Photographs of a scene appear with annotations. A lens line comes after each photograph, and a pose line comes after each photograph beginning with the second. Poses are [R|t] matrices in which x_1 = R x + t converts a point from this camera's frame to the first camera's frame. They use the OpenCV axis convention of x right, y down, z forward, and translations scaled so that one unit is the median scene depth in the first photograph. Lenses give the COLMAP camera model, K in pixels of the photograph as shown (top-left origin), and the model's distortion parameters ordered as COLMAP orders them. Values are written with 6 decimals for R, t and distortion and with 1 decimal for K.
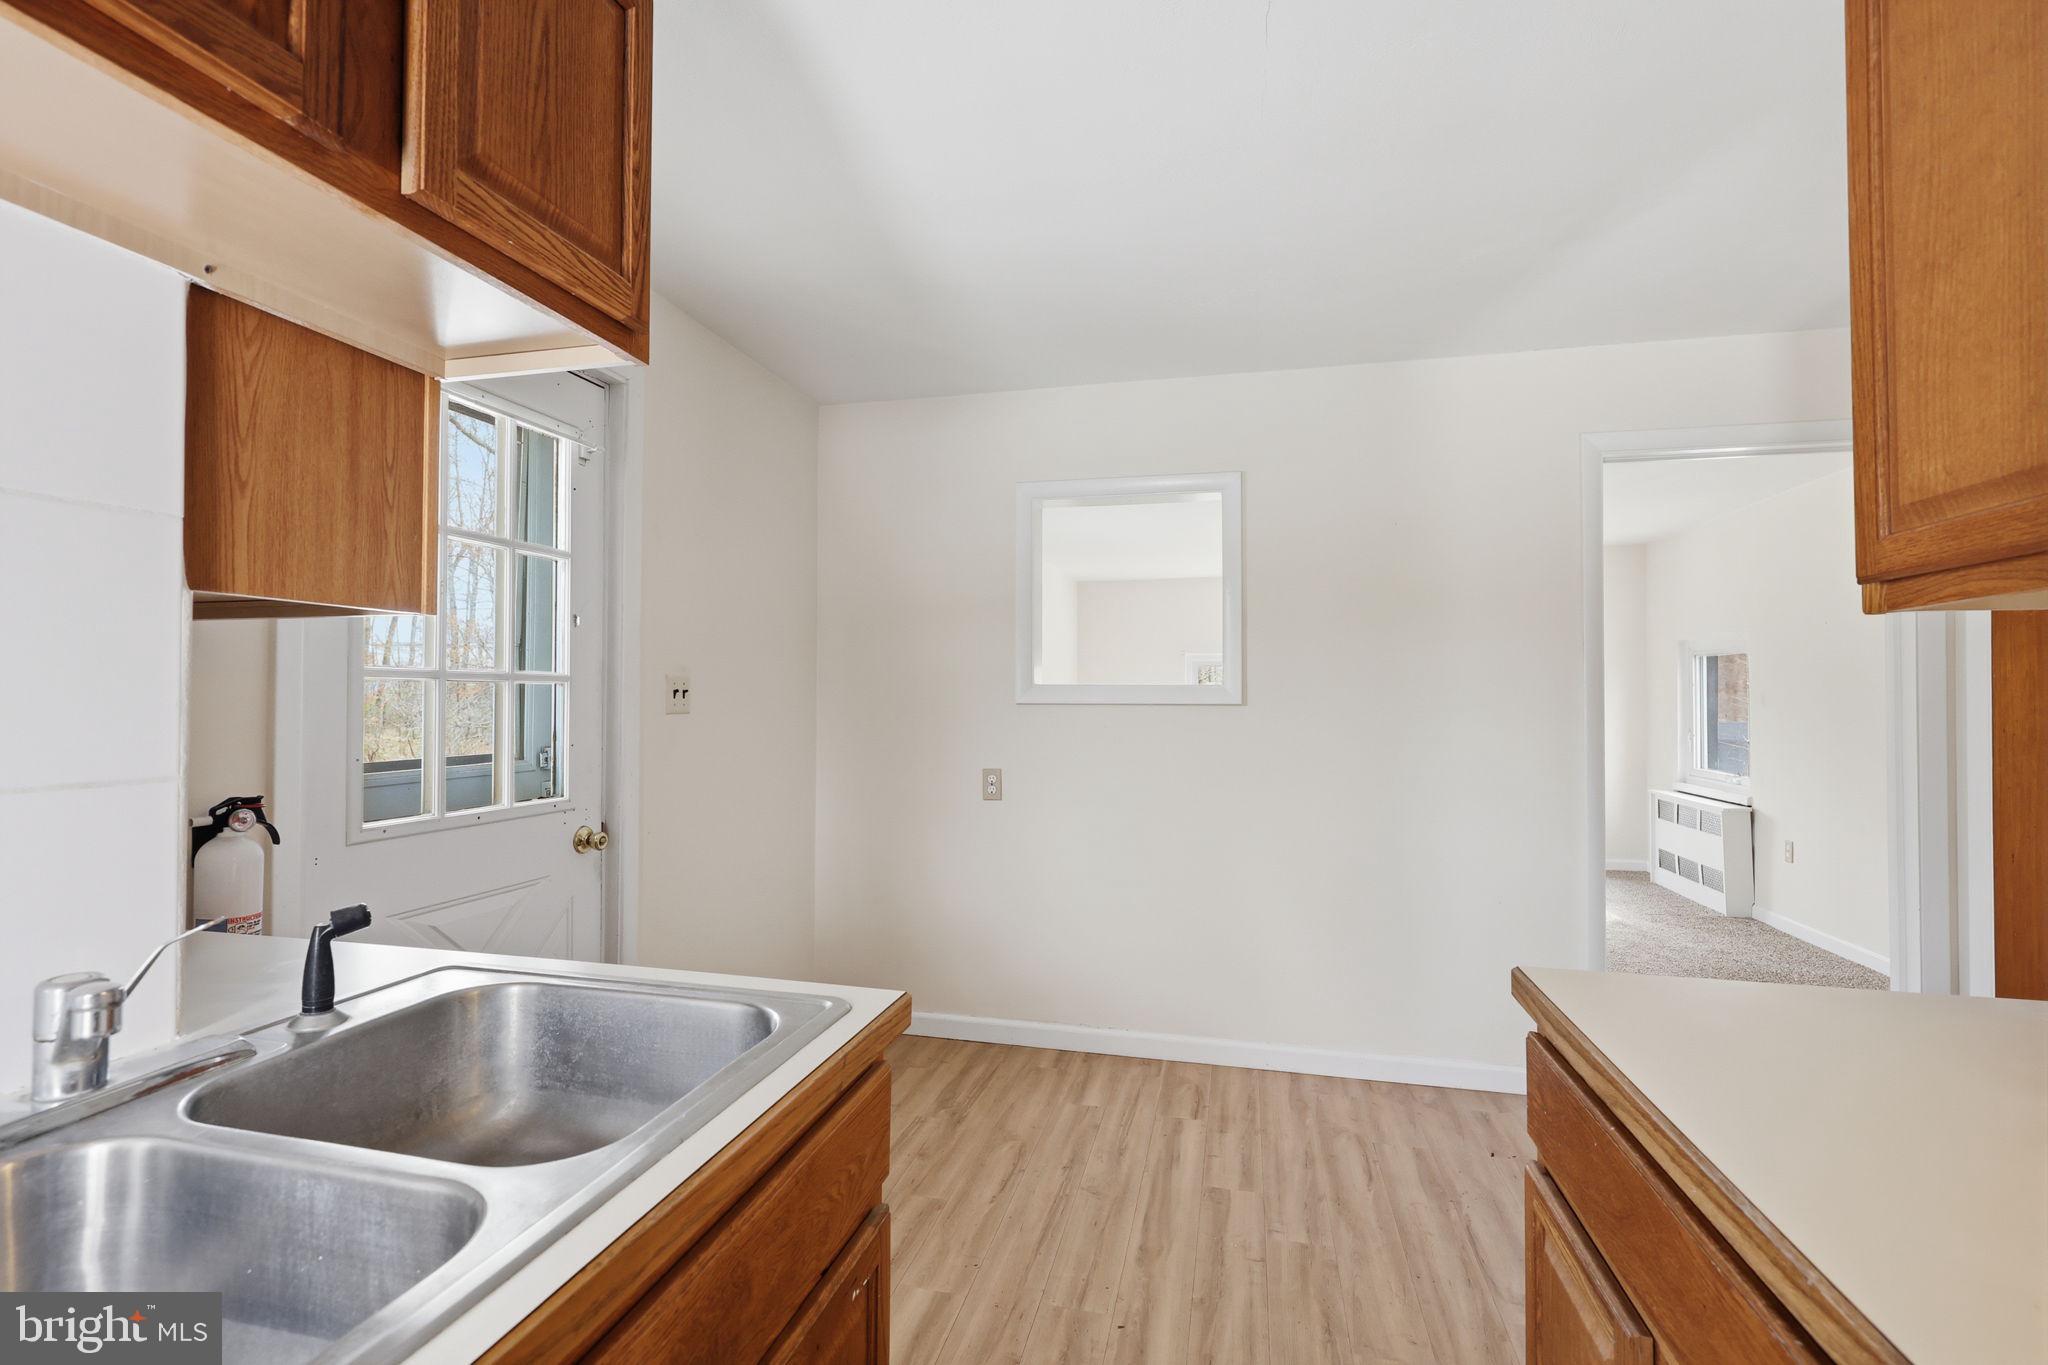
lens RADIAL K [[947.4, 0, 1004.8], [0, 947.4, 686.1], [0, 0, 1]] dist [-0.000653, 0.000912]
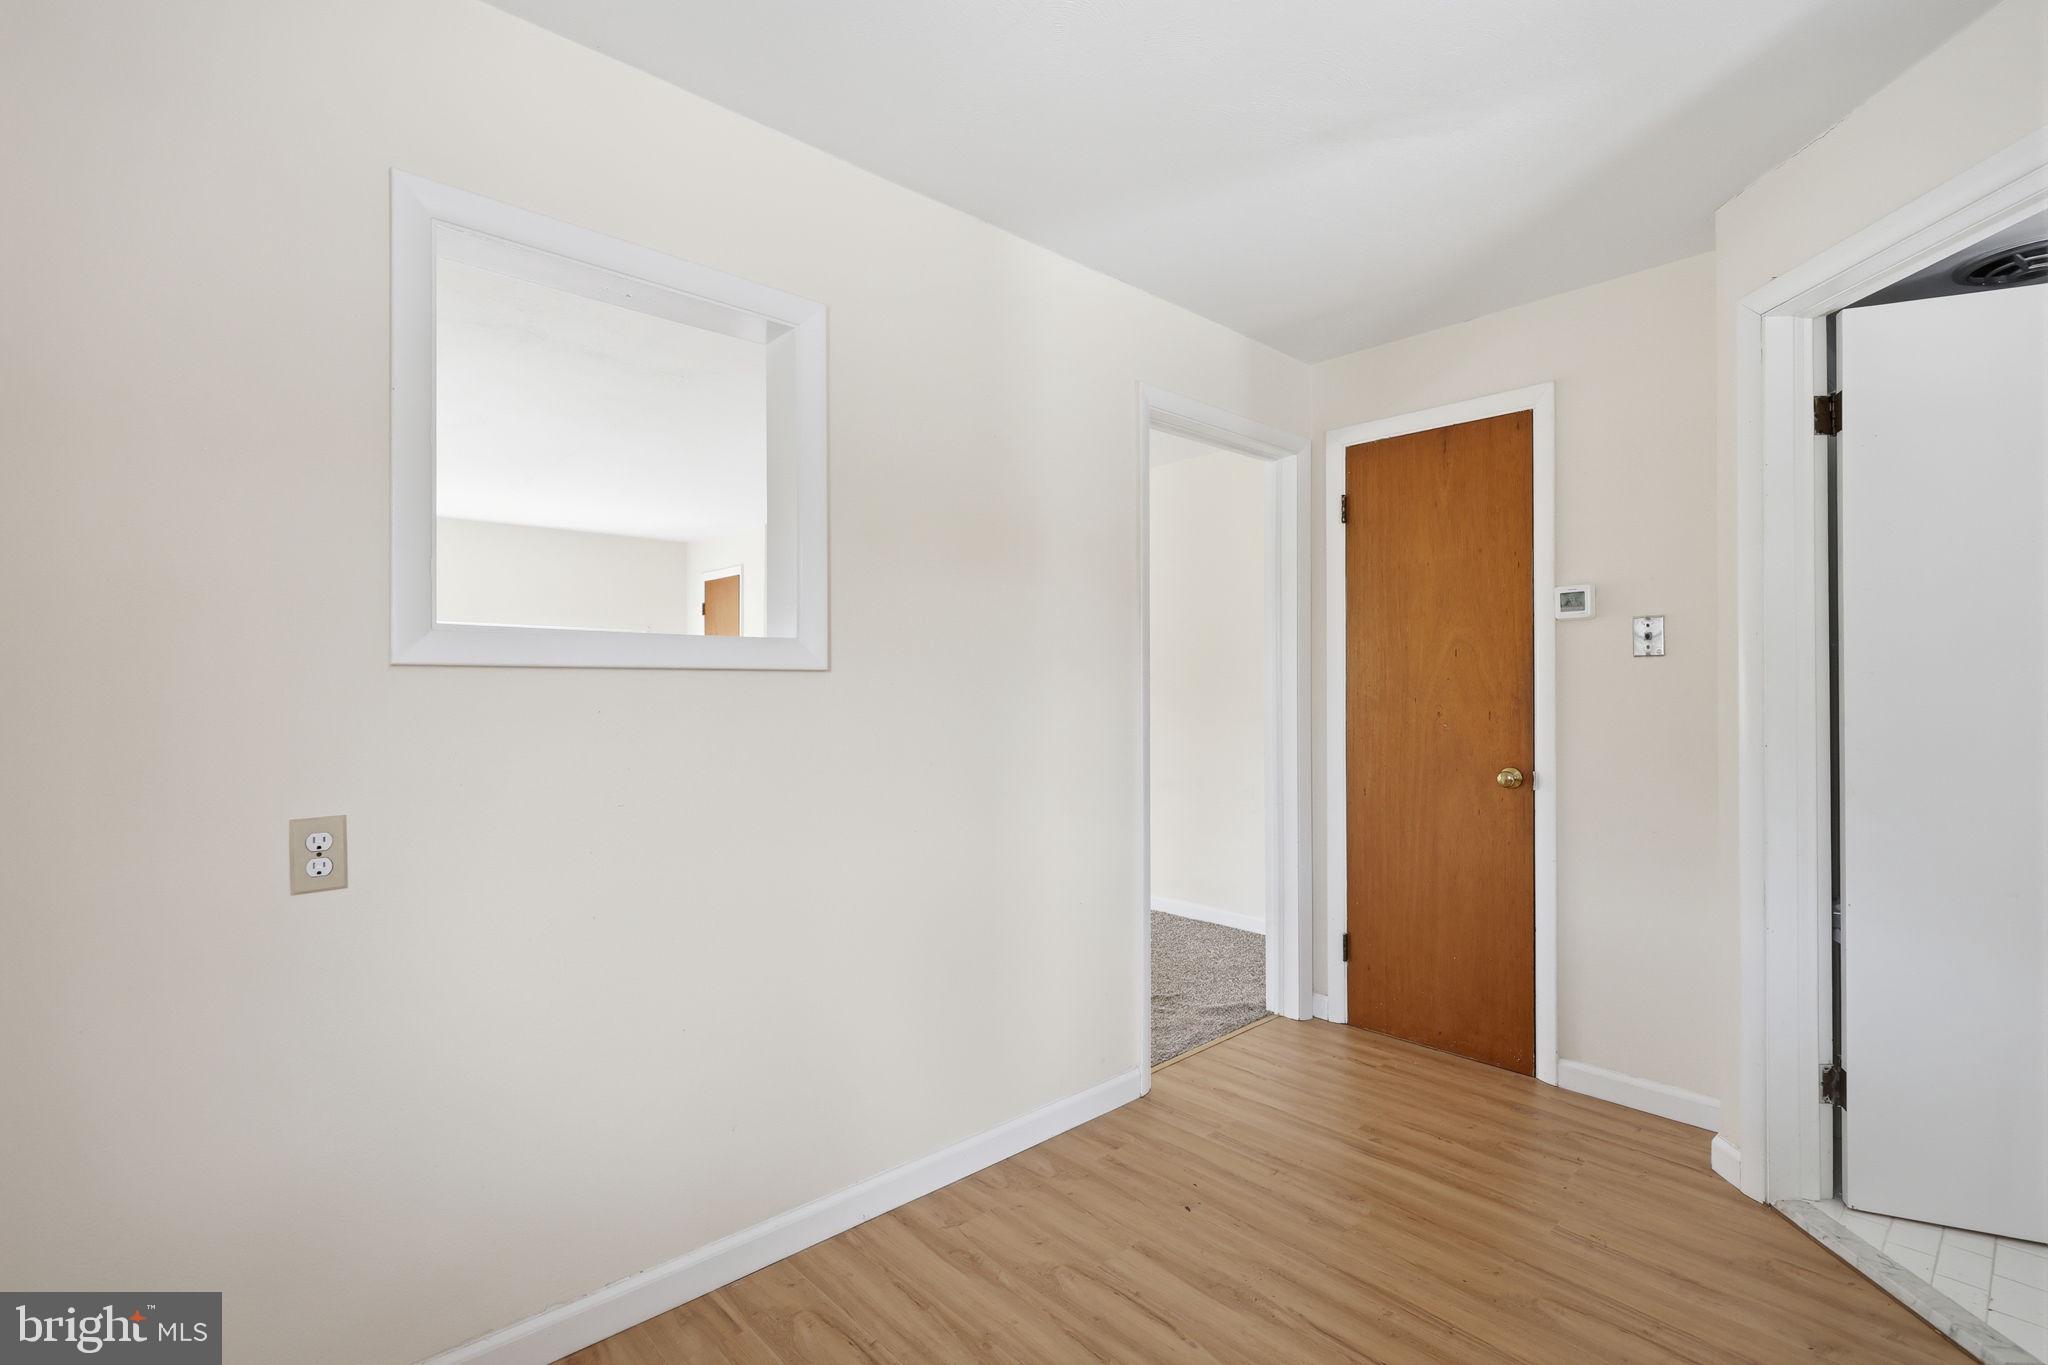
lens RADIAL K [[947.4, 0, 1030.0], [0, 947.4, 681.9], [0, 0, 1]] dist [-0.000653, 0.000912]
pose [[0.547852, 0.001101, 0.836575, -0.233644], [-0.006771, 0.999972, 0.003118, 0.027506], [-0.836548, -0.007373, 0.547844, 0.603181]]
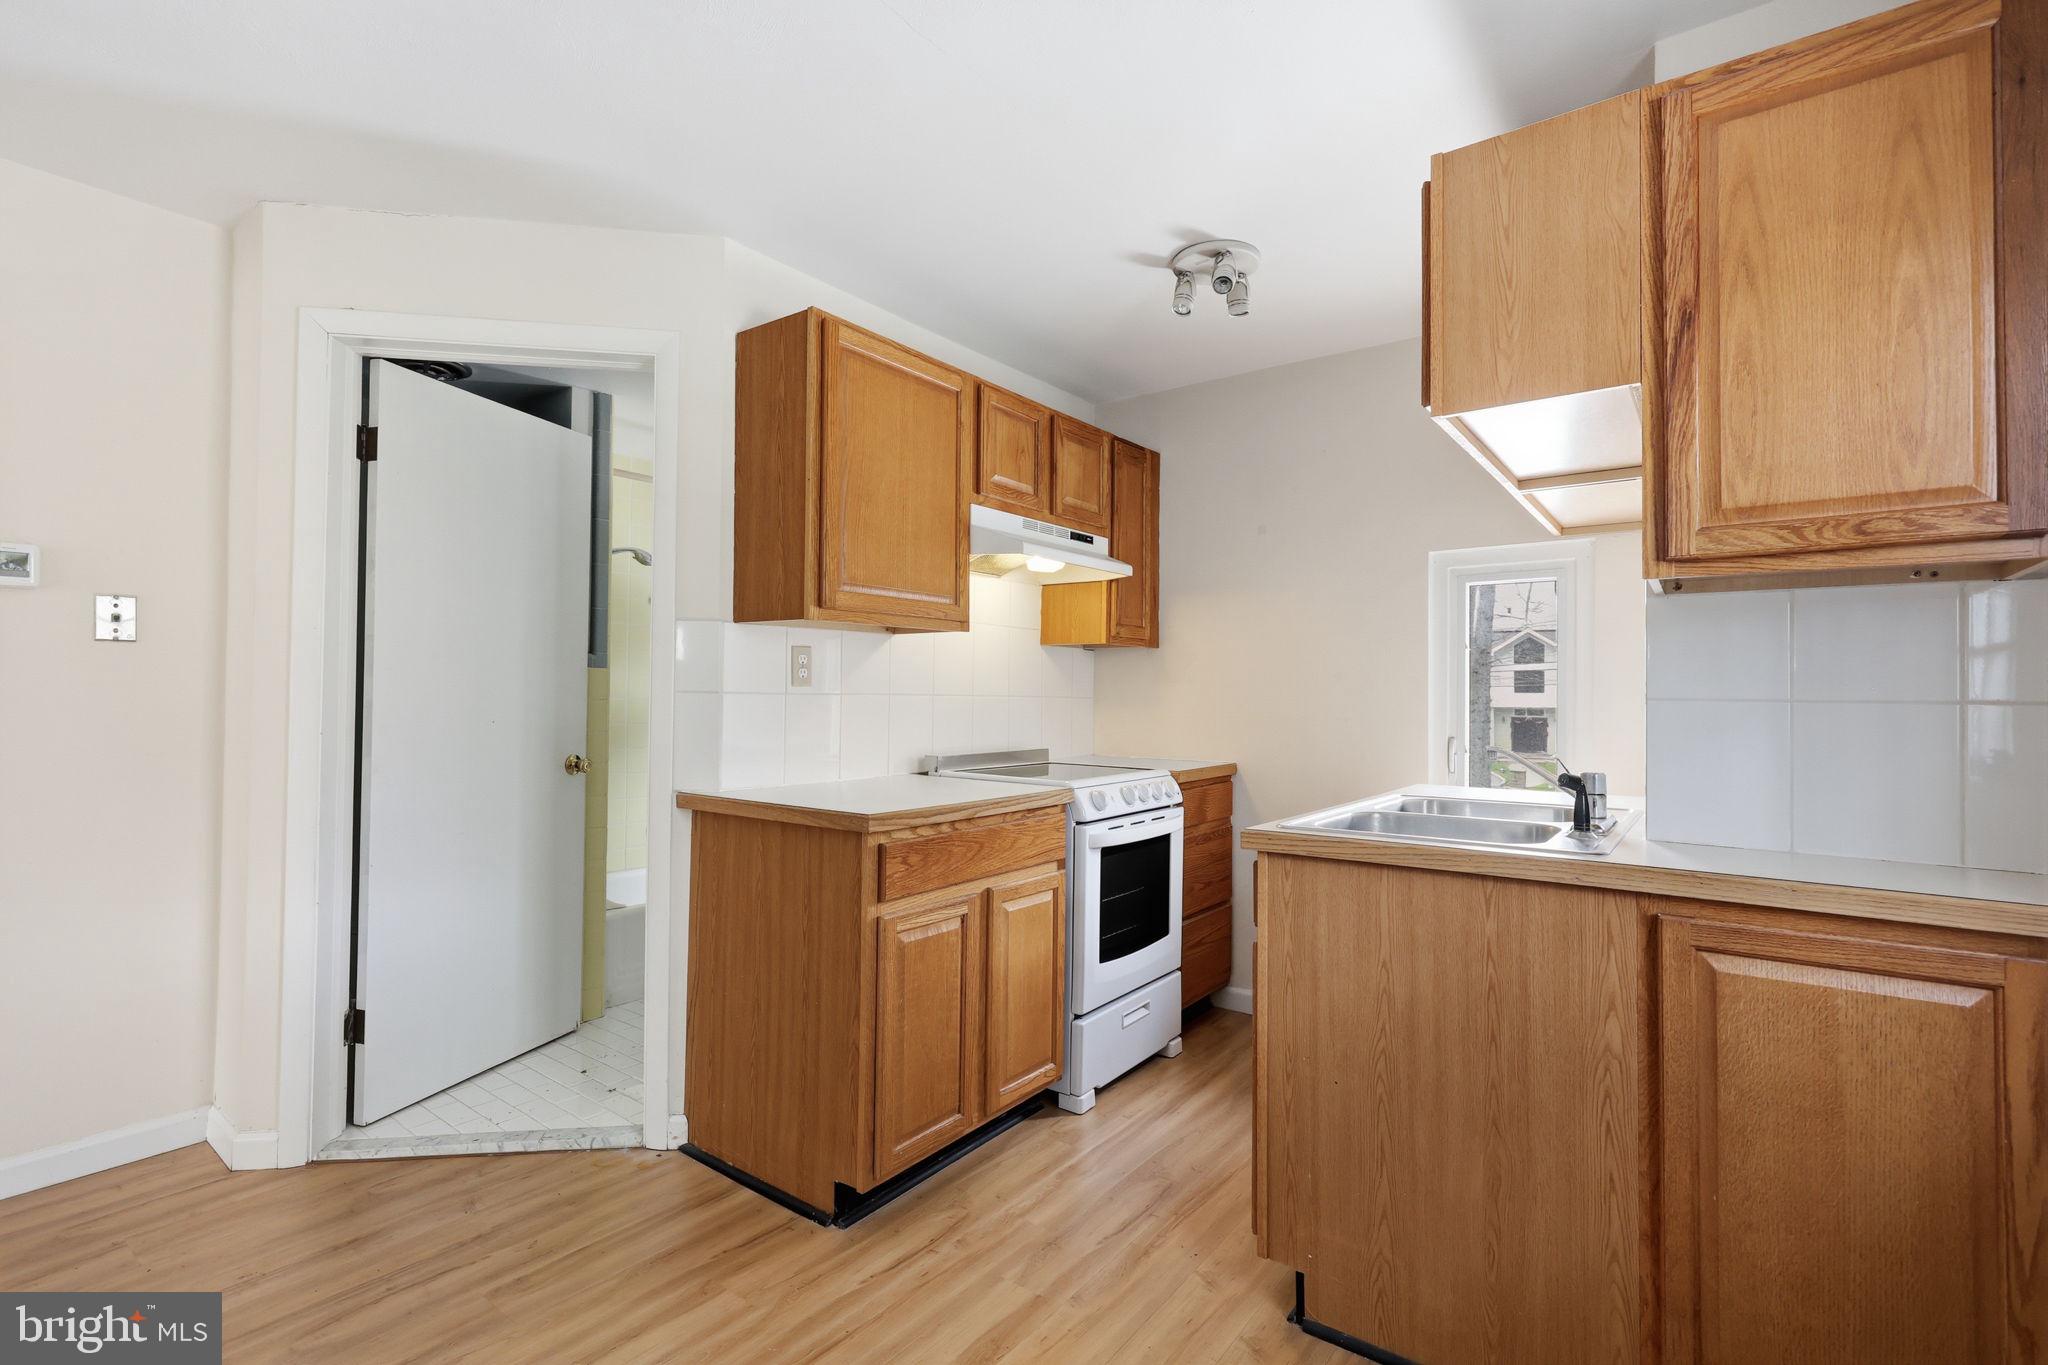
lens RADIAL K [[947.4, 0, 1012.6], [0, 947.4, 679.7], [0, 0, 1]] dist [-0.000653, 0.000912]
pose [[-0.921616, -0.006404, 0.388050, -0.146008], [-0.017266, 0.999550, -0.024512, 0.039774], [-0.387719, -0.029291, -0.921312, 1.028772]]
